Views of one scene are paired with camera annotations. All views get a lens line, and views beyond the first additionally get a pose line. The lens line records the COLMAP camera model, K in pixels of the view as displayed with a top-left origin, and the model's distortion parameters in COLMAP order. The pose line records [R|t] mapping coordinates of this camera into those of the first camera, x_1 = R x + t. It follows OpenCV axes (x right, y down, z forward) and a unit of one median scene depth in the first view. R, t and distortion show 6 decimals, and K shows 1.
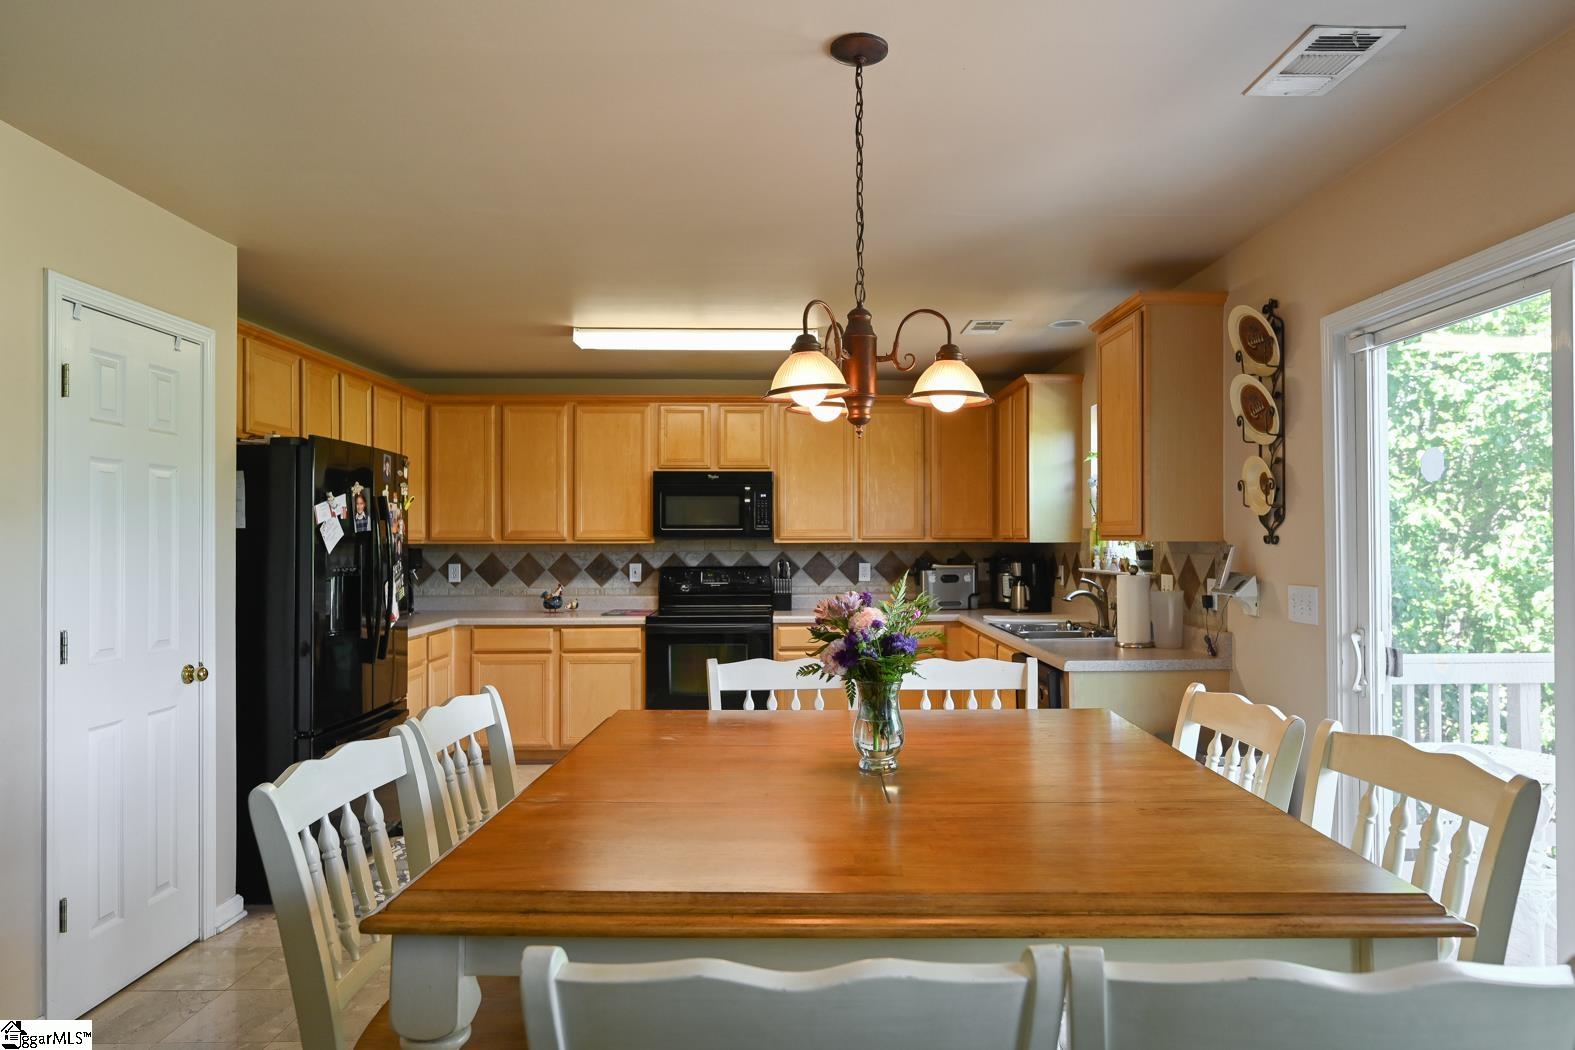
lens RADIAL K [[936.6, 0, 787.3], [0, 936.6, 535.5], [0, 0, 1]] dist [-0.000944, -0.000333]
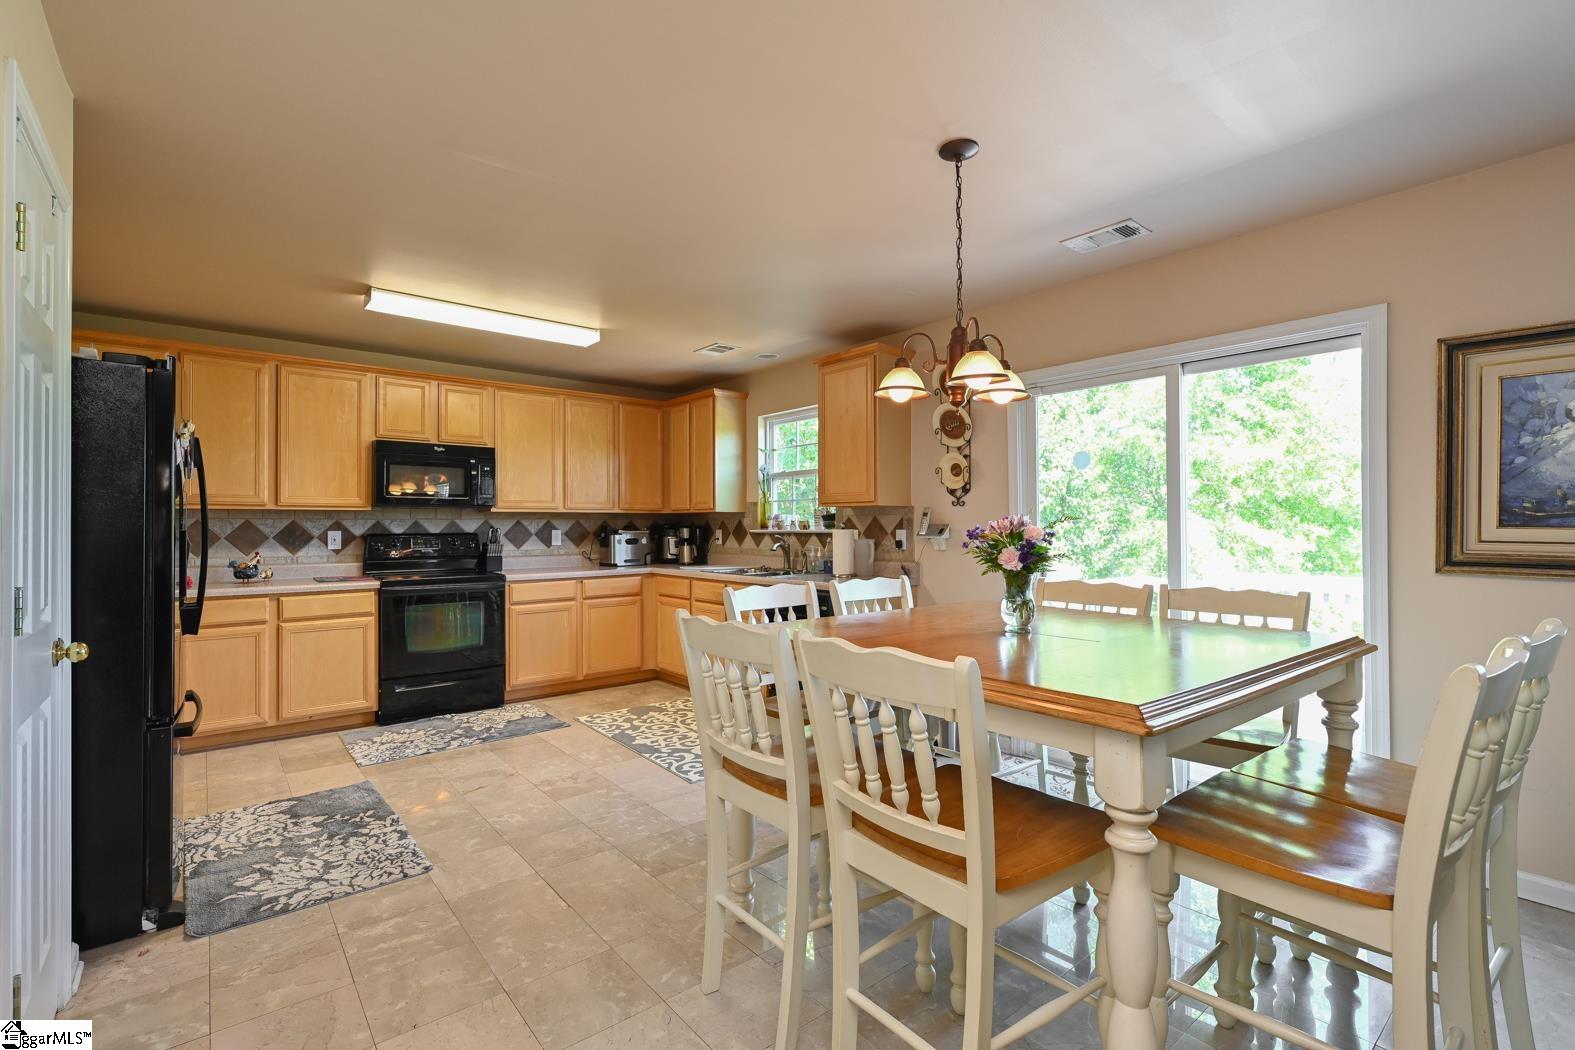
lens RADIAL K [[724.4, 0, 786.2], [0, 724.4, 517.9], [0, 0, 1]] dist [-0.003768, 0.000291]
pose [[0.778053, 0.008248, 0.628145, -0.286124], [-0.002473, 0.999946, -0.010066, 0.023645], [-0.628194, 0.006278, 0.778031, 0.099516]]
